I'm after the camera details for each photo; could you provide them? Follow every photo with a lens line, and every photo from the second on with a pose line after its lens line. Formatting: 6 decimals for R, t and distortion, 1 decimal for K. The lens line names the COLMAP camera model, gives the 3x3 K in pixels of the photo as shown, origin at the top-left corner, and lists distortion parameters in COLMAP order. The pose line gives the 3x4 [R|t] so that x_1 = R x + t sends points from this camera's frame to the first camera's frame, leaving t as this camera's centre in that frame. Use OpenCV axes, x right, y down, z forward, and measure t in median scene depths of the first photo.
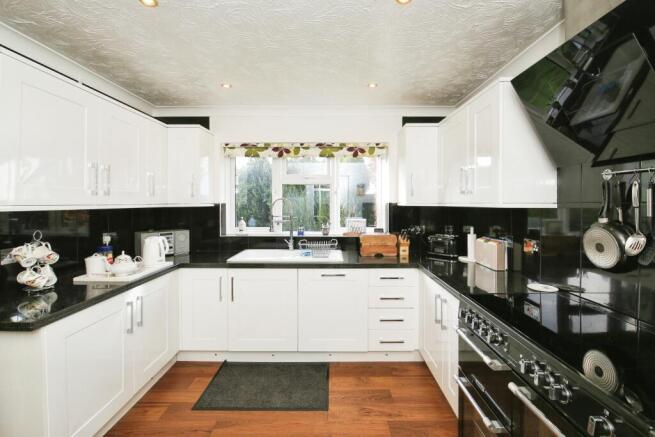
lens RADIAL K [[286.1, 0, 328.7], [0, 286.1, 210.1], [0, 0, 1]] dist [0.001136, -0.009315]
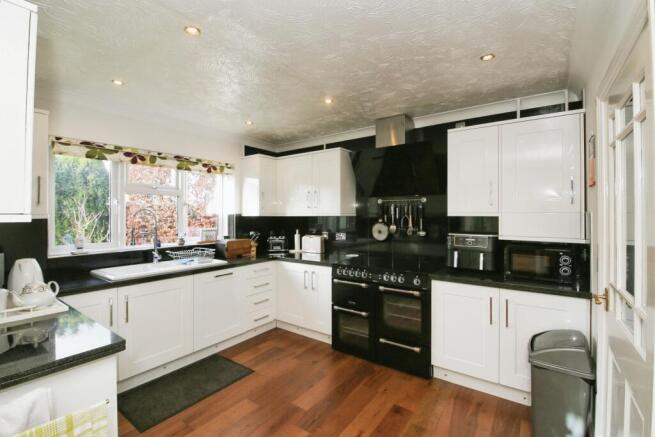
lens RADIAL K [[293.7, 0, 327.5], [0, 293.7, 218.5], [0, 0, 1]] dist [-0.057948, 0.000161]
pose [[0.571976, -0.010654, 0.820201, -0.623233], [0.021627, 0.999764, -0.002096, 0.006047], [-0.819985, 0.018937, 0.572071, -0.029882]]
